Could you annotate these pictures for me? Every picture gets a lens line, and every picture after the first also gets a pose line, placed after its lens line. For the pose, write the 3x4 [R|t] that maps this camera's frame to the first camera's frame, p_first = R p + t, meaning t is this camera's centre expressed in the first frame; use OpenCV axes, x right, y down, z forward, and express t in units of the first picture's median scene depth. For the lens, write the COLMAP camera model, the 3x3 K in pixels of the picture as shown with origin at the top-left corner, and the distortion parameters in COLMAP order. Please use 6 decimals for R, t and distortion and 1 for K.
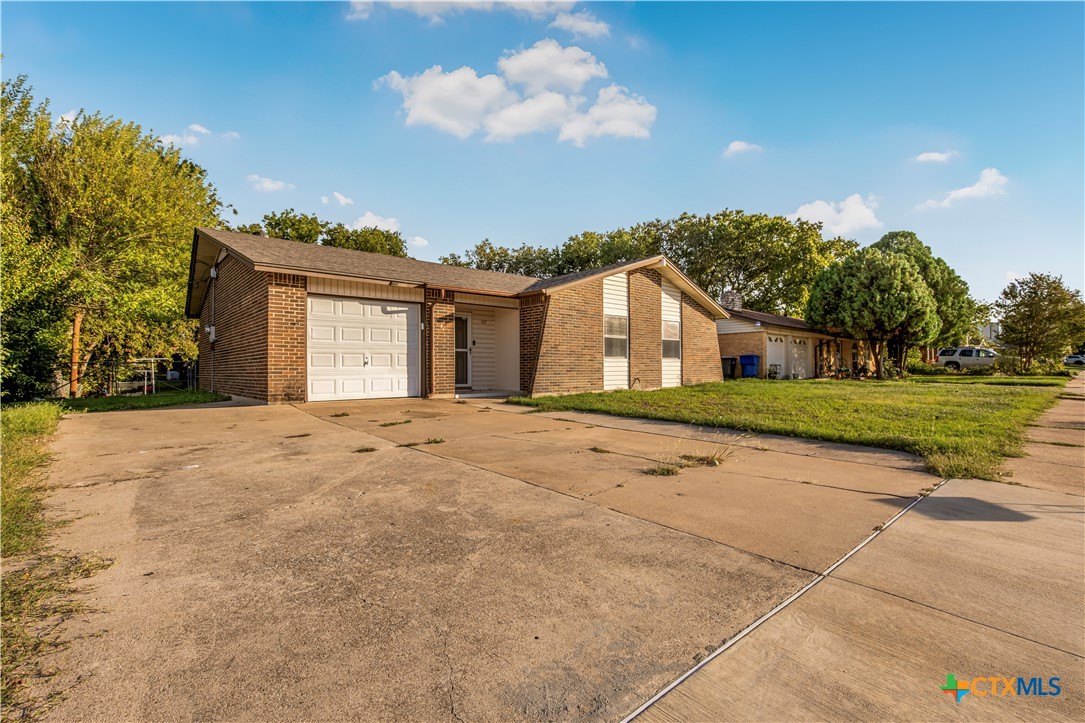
lens RADIAL K [[498.0, 0, 542.4], [0, 498.0, 362.1], [0, 0, 1]] dist [0.002465, 0.000262]
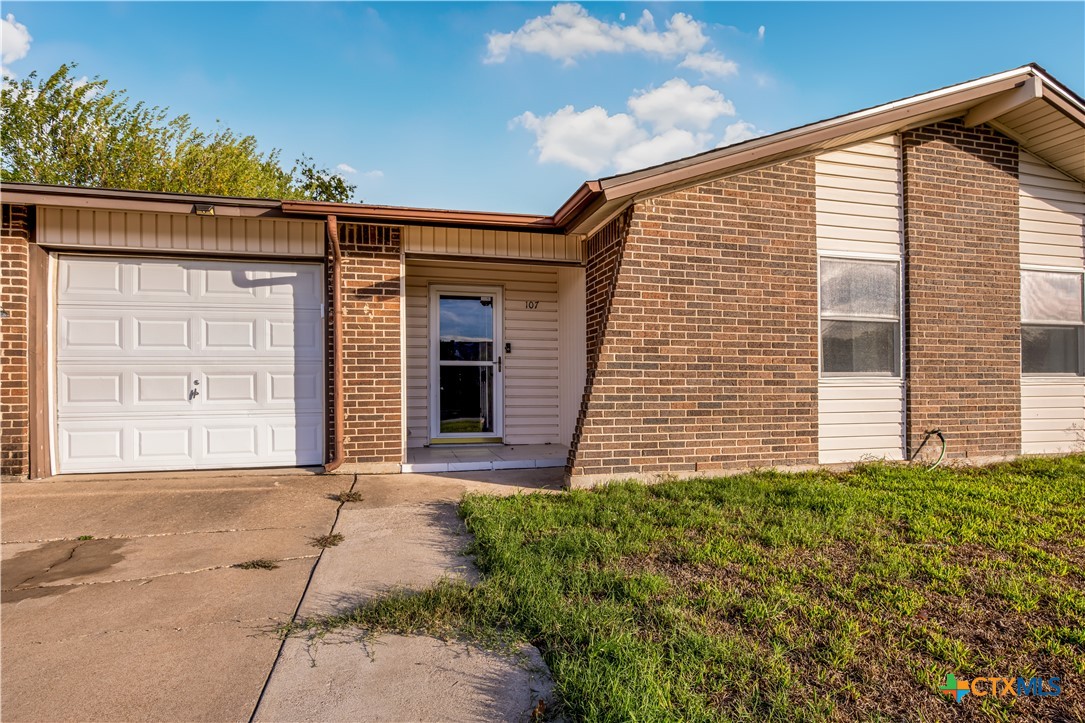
lens RADIAL K [[498.8, 0, 510.0], [0, 498.8, 383.6], [0, 0, 1]] dist [-0.003761, 0.000296]
pose [[0.873474, -0.003795, -0.486856, 0.103301], [0.005936, 0.999978, 0.002854, -0.005089], [0.486835, -0.005383, 0.873478, 0.570360]]
